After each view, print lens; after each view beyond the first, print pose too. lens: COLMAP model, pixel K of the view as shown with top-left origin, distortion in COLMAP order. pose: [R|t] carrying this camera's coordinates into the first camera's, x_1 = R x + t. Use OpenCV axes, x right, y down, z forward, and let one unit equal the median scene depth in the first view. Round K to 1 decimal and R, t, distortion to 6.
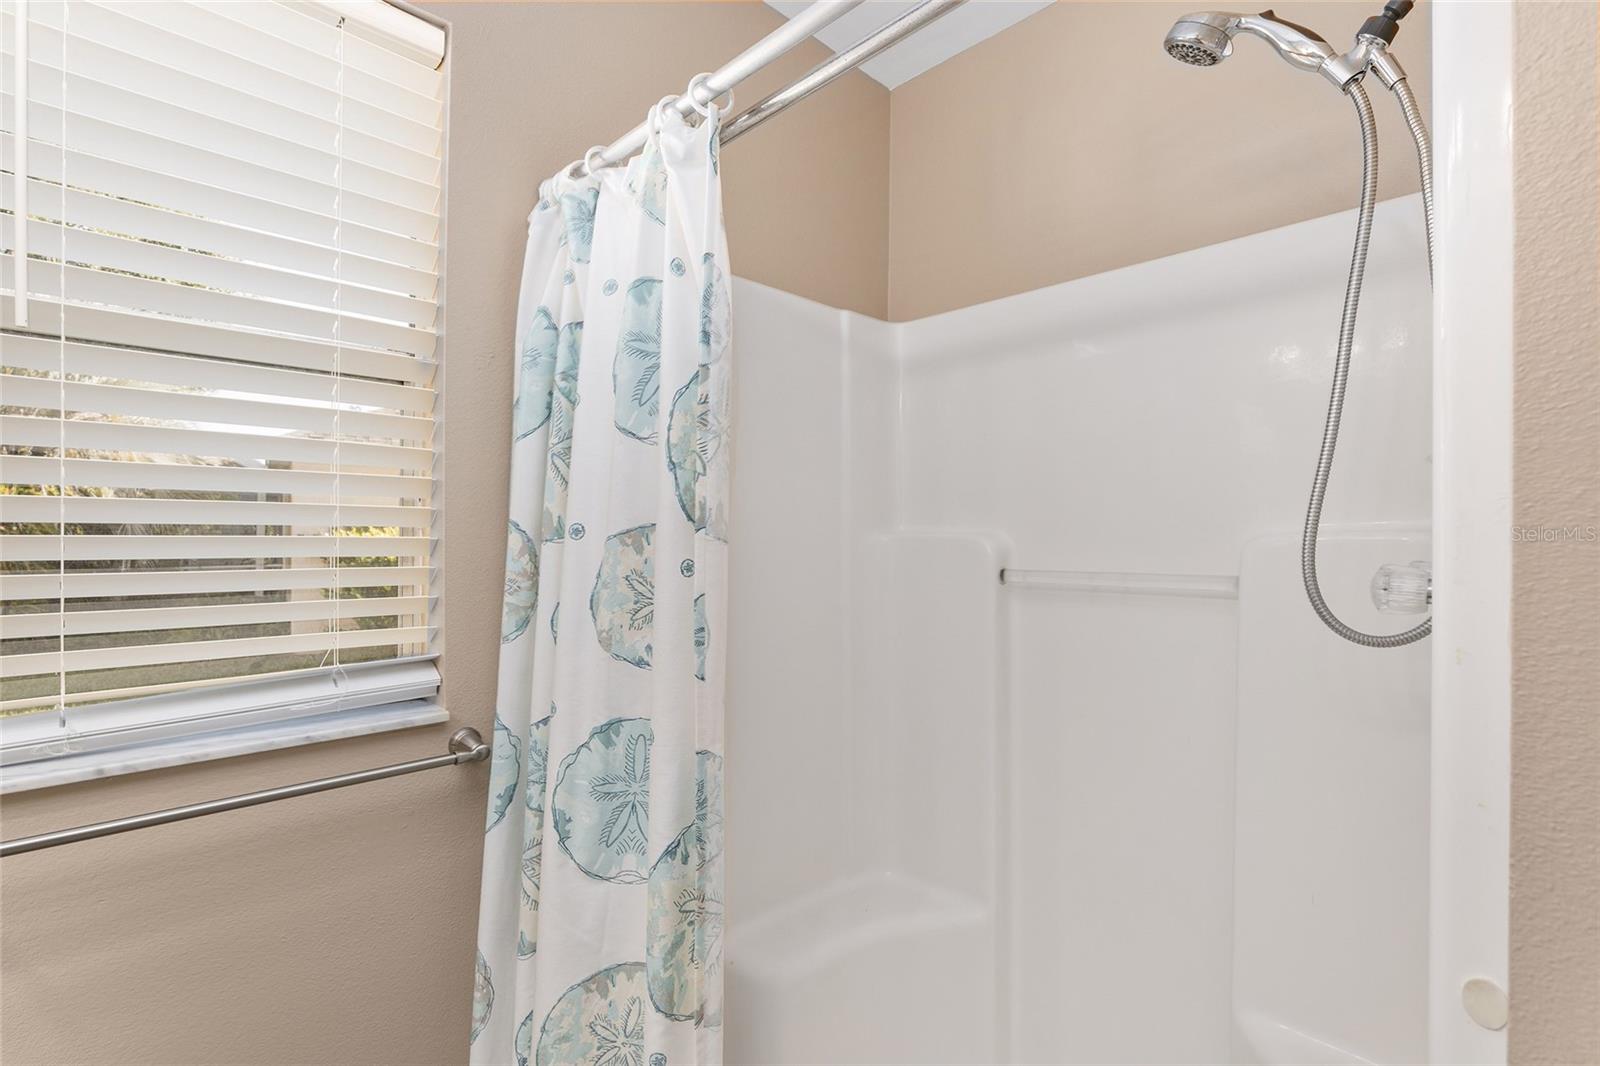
lens RADIAL K [[733.9, 0, 800.0], [0, 733.9, 533.0], [0, 0, 1]] dist [-0.021709, 0.000586]
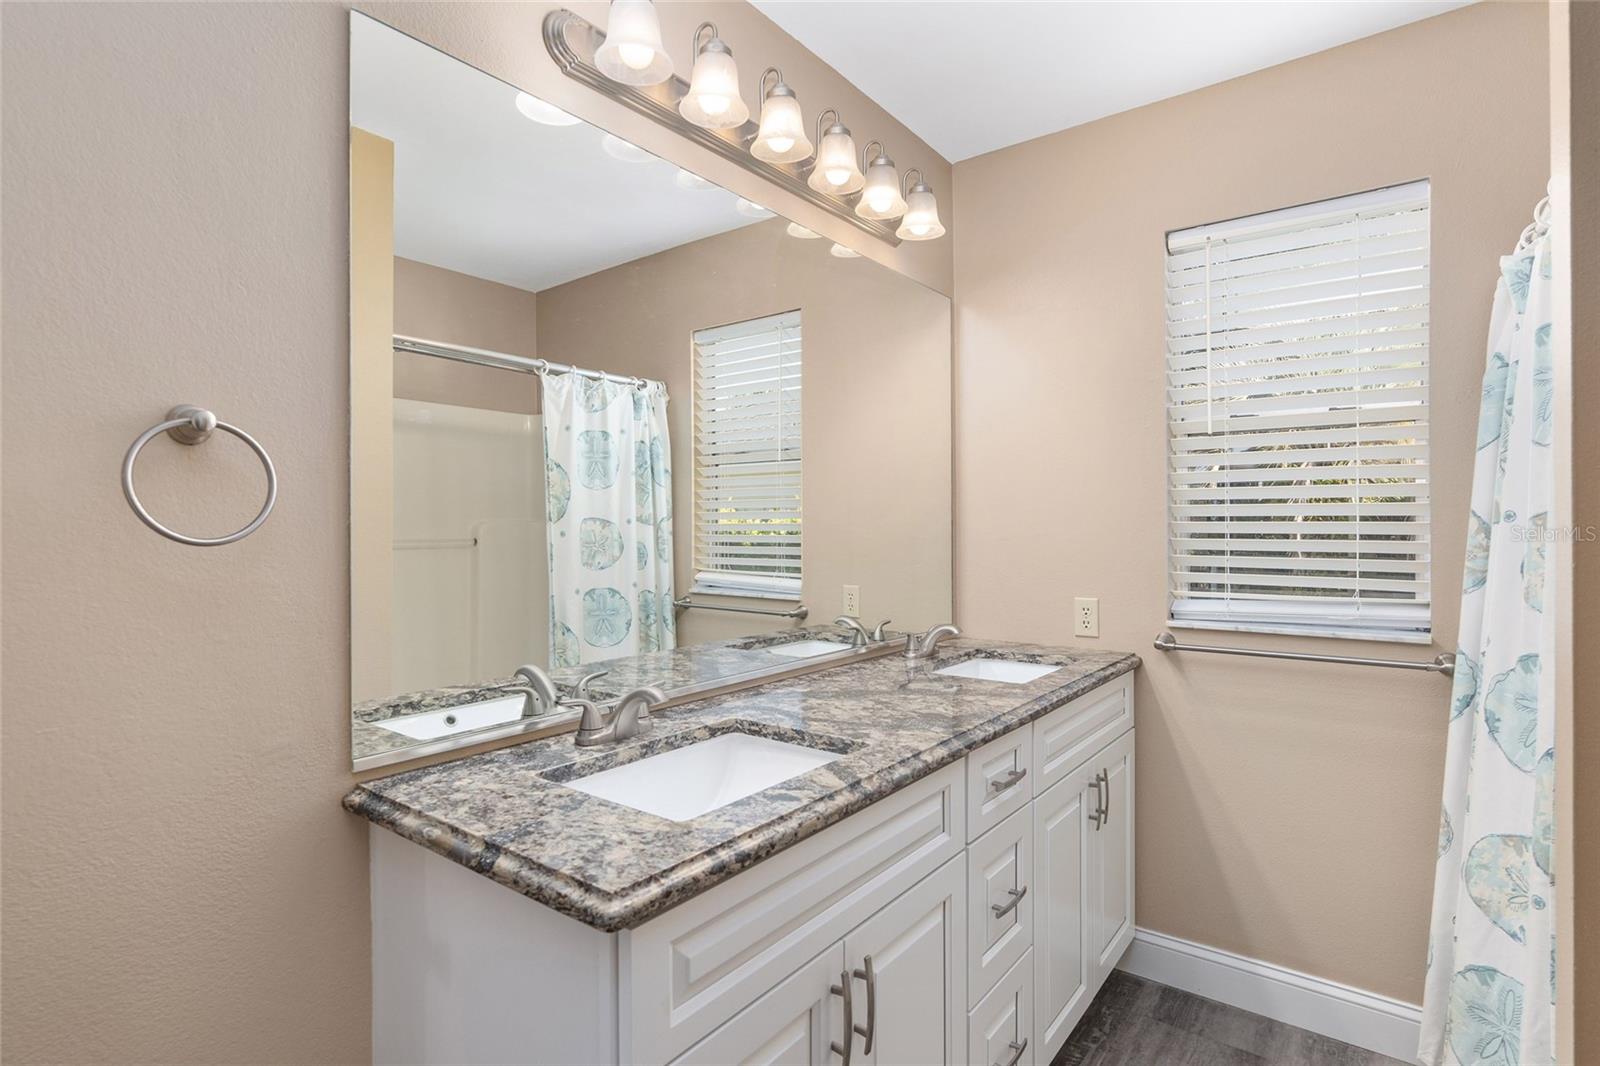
lens RADIAL K [[786.2, 0, 826.6], [0, 786.2, 522.0], [0, 0, 1]] dist [0.001631, 0.000989]
pose [[0.211679, -0.006214, -0.977319, 0.855708], [0.003794, 0.999977, -0.005536, 0.011902], [0.977332, -0.002536, 0.211698, -0.560015]]
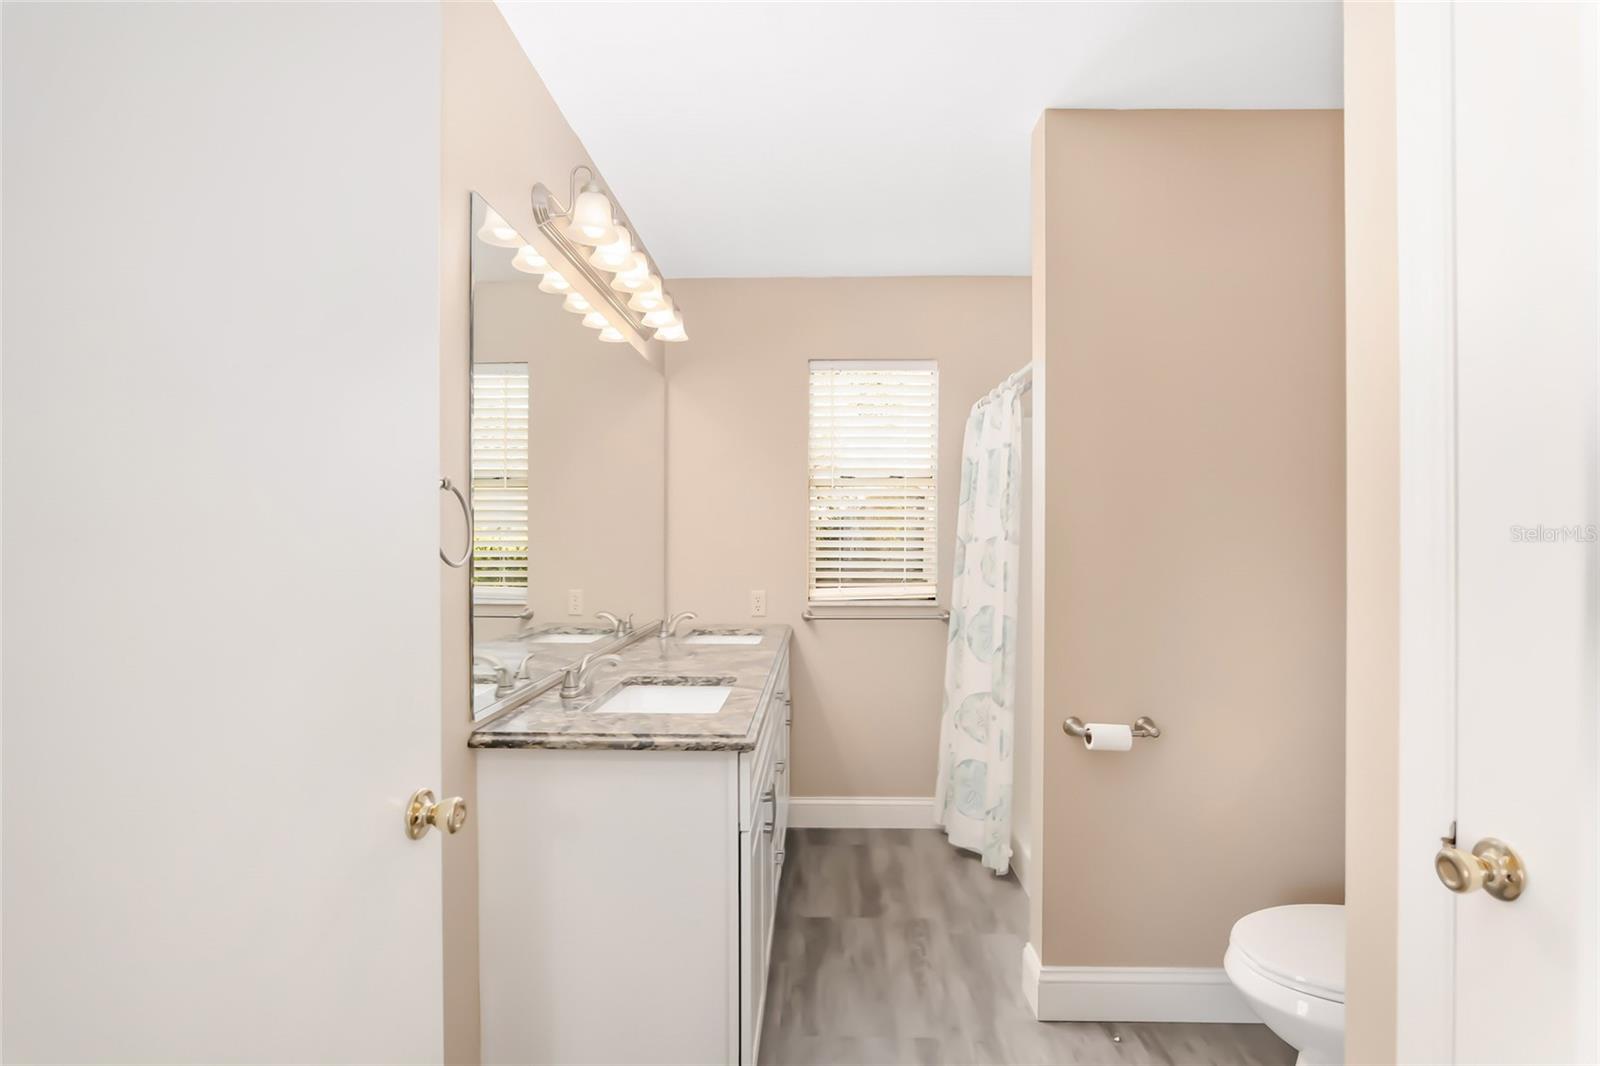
lens RADIAL K [[751.1, 0, 800.0], [0, 751.1, 533.0], [0, 0, 1]] dist [-0.018155, 0.001653]
pose [[0.740493, -0.002161, -0.672061, 1.112446], [0.001858, 0.999998, -0.001168, -0.022847], [0.672062, -0.000384, 0.740495, -1.558972]]
